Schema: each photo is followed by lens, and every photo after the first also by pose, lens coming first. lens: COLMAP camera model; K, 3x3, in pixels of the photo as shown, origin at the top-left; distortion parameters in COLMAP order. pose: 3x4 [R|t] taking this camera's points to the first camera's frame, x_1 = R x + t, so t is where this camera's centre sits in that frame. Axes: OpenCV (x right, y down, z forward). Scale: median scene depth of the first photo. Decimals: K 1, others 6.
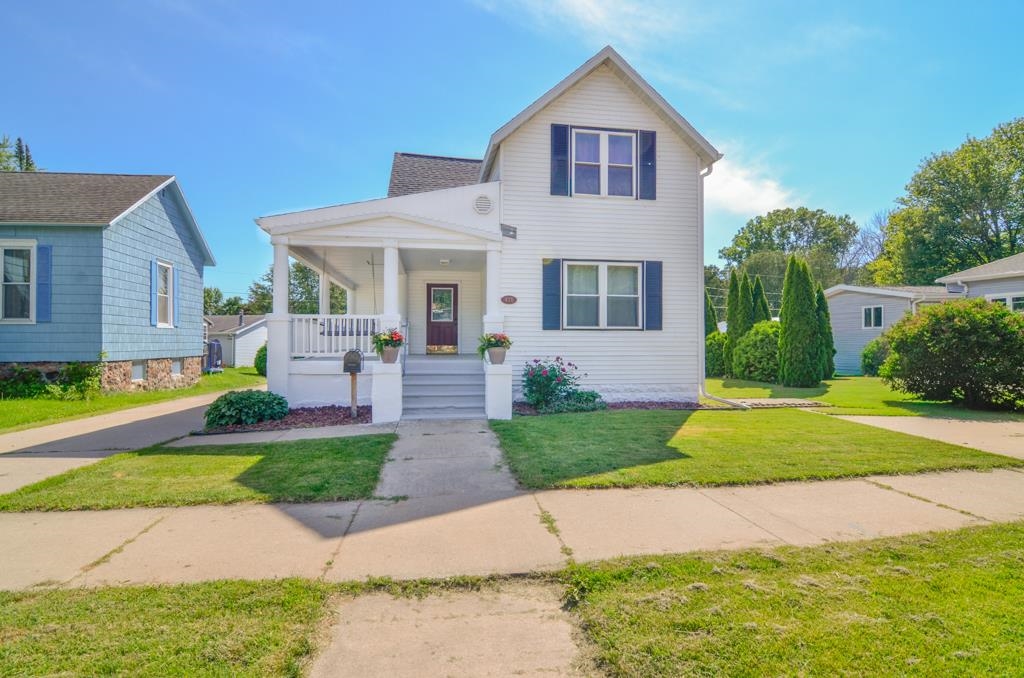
lens RADIAL K [[490.5, 0, 529.6], [0, 490.5, 334.9], [0, 0, 1]] dist [-0.020082, -0.000337]
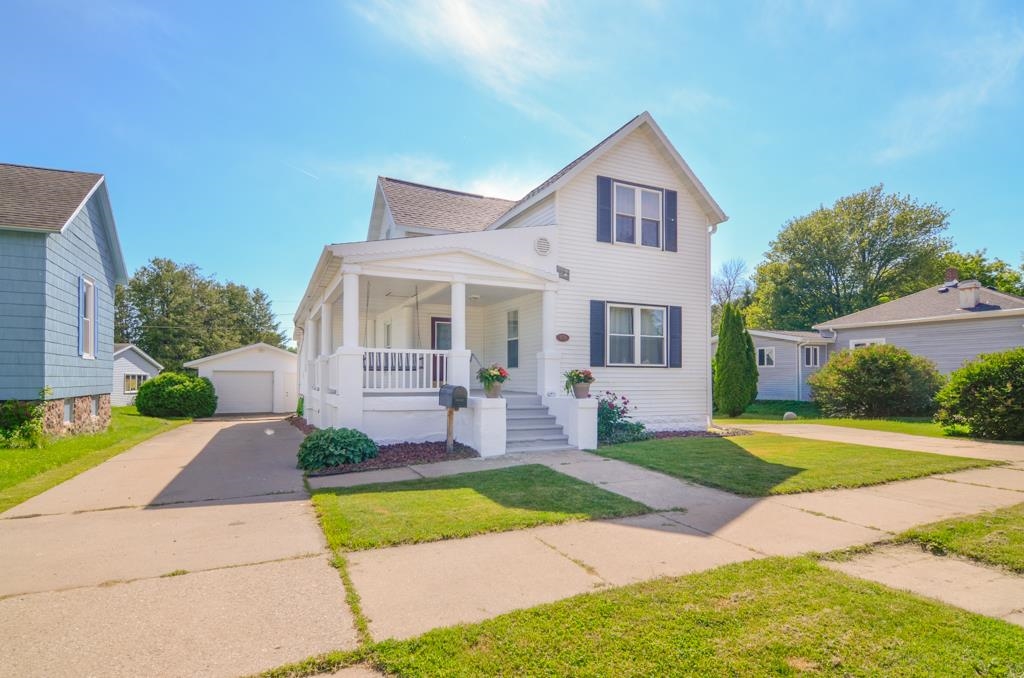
lens RADIAL K [[521.4, 0, 511.9], [0, 521.4, 363.0], [0, 0, 1]] dist [-0.017105, -0.001399]
pose [[0.962321, 0.011204, 0.271683, -0.437363], [-0.007623, 0.999870, -0.014232, -0.000405], [-0.271808, 0.011625, 0.962281, -0.047871]]
